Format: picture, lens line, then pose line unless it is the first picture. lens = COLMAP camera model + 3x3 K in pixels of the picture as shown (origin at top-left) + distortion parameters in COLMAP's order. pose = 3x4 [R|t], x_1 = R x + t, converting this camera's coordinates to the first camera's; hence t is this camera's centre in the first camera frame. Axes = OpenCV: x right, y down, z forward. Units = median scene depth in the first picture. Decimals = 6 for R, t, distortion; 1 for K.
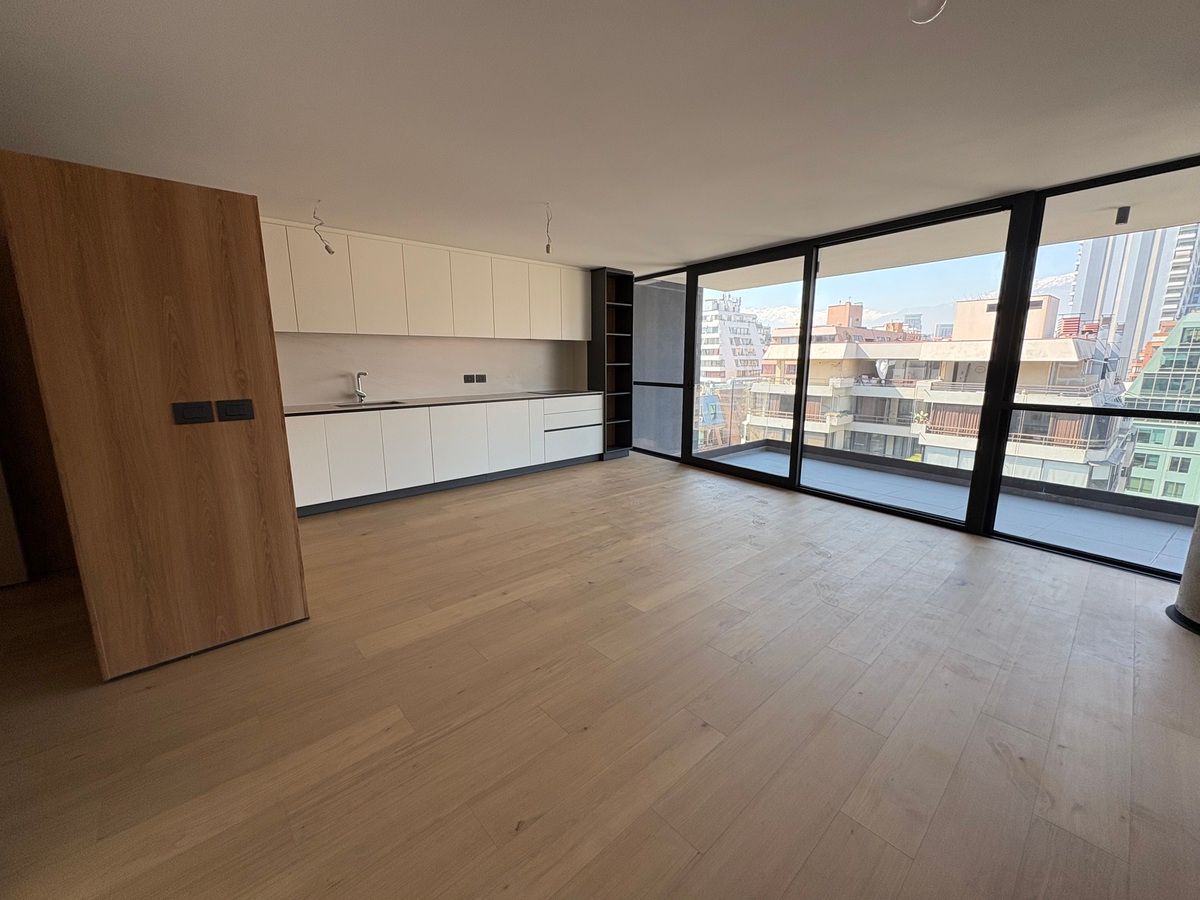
lens RADIAL K [[477.6, 0, 600.0], [0, 477.6, 450.0], [0, 0, 1]] dist [-0.000839, -0.000028]
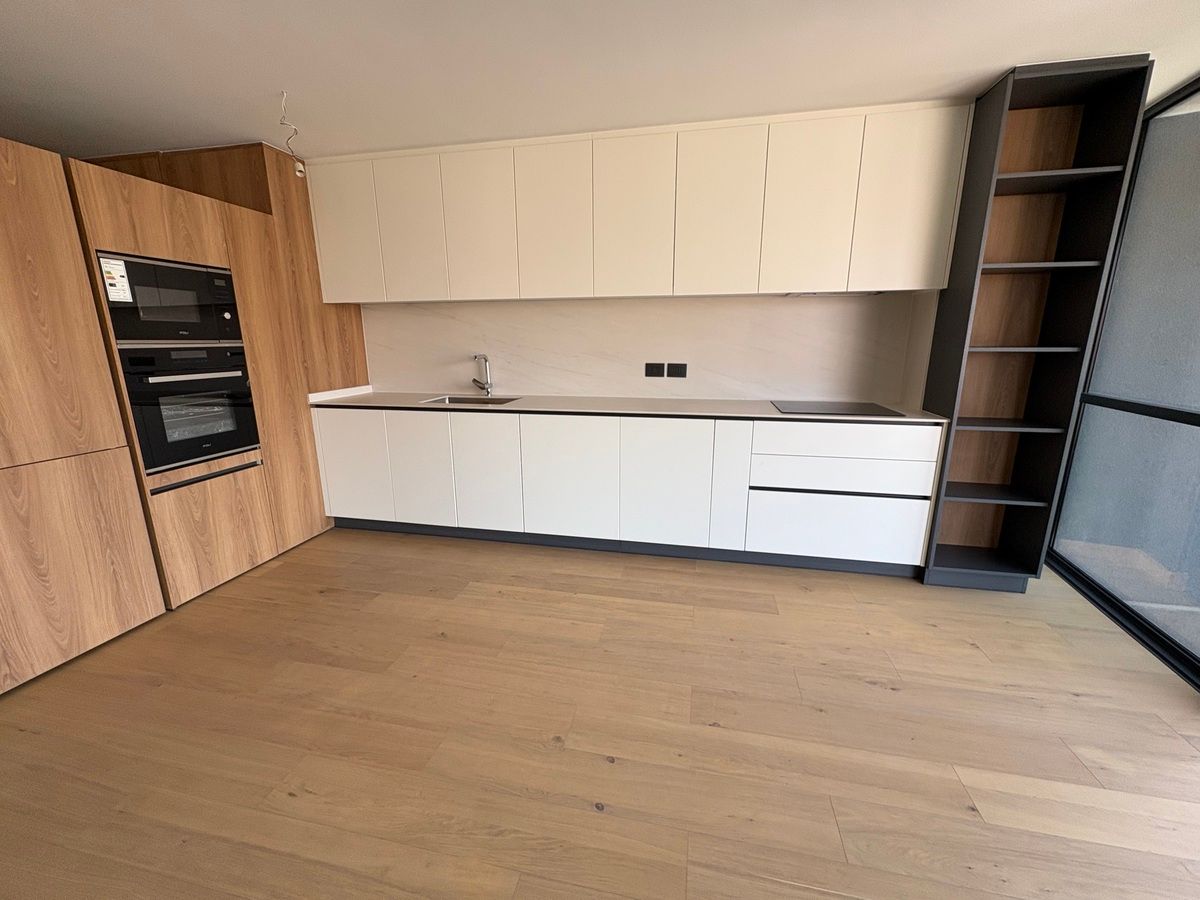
lens RADIAL K [[477.6, 0, 600.0], [0, 477.6, 450.0], [0, 0, 1]] dist [-0.000839, -0.000028]
pose [[0.585567, 0.184236, -0.789410, 0.163492], [-0.150569, 0.981604, 0.117403, -0.108127], [0.796517, 0.050113, 0.602535, 0.580485]]
